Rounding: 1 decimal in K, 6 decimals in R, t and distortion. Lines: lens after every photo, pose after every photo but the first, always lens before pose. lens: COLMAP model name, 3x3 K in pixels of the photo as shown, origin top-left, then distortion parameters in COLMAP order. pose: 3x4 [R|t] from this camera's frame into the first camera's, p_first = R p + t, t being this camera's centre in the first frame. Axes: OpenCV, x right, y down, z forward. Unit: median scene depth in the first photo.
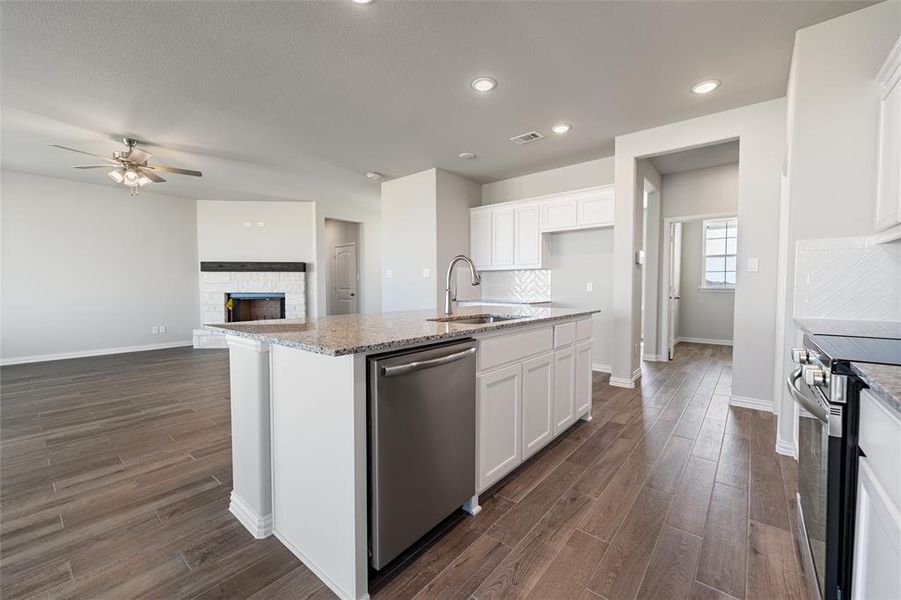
lens RADIAL K [[368.0, 0, 454.5], [0, 368.0, 299.1], [0, 0, 1]] dist [-0.003190, 0.000464]
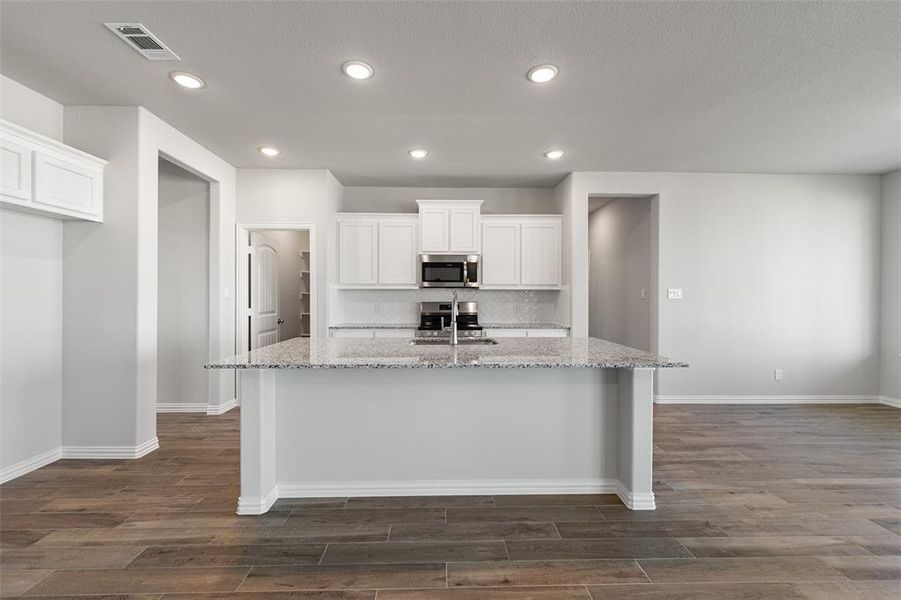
lens RADIAL K [[368.0, 0, 451.1], [0, 368.0, 297.6], [0, 0, 1]] dist [-0.003190, 0.000464]
pose [[-0.662650, -0.002189, 0.748926, -0.356751], [0.025878, 0.999332, 0.025818, -0.054072], [-0.748482, 0.036489, -0.662151, 0.757615]]
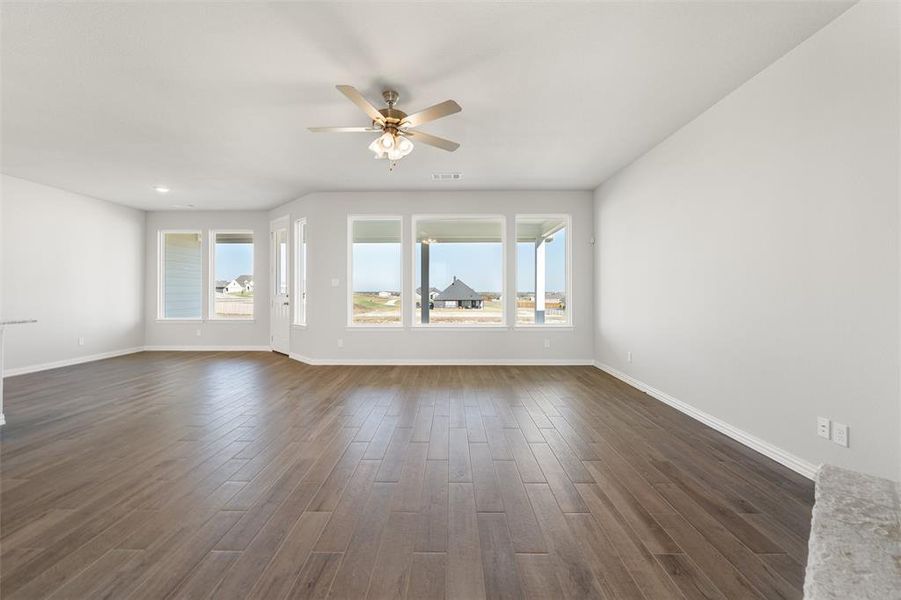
lens RADIAL K [[368.0, 0, 446.1], [0, 368.0, 291.4], [0, 0, 1]] dist [-0.003190, 0.000464]
pose [[-0.776309, 0.000654, -0.630352, -0.383236], [-0.023046, 0.999301, 0.029419, -0.055385], [0.629931, 0.037365, -0.775752, 1.230421]]
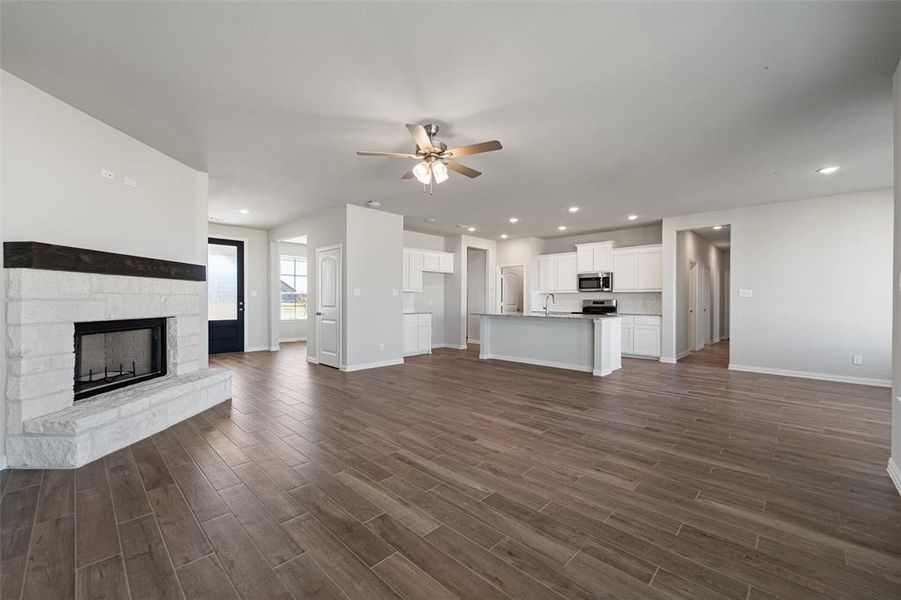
lens RADIAL K [[368.0, 0, 447.7], [0, 368.0, 299.9], [0, 0, 1]] dist [-0.003190, 0.000464]
pose [[0.075578, 0.002728, 0.997136, -1.266494], [0.032880, 0.999446, -0.005227, -0.032611], [-0.996598, 0.033181, 0.075446, 0.684174]]
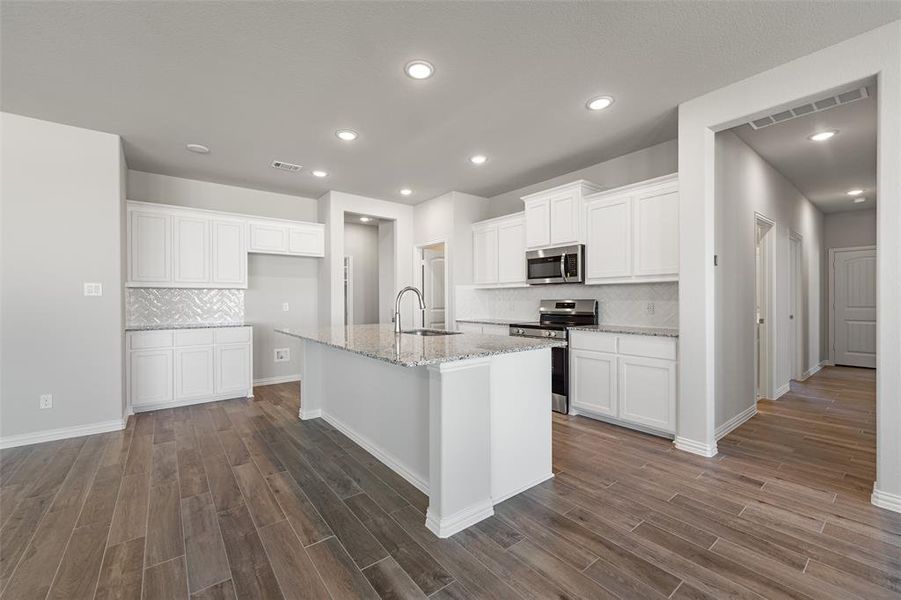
lens RADIAL K [[368.0, 0, 448.0], [0, 368.0, 300.6], [0, 0, 1]] dist [-0.003190, 0.000464]
pose [[0.212507, -0.001675, 0.977158, -0.530936], [0.038983, 0.999217, -0.006765, -0.023055], [-0.976382, 0.039530, 0.212406, 0.252252]]
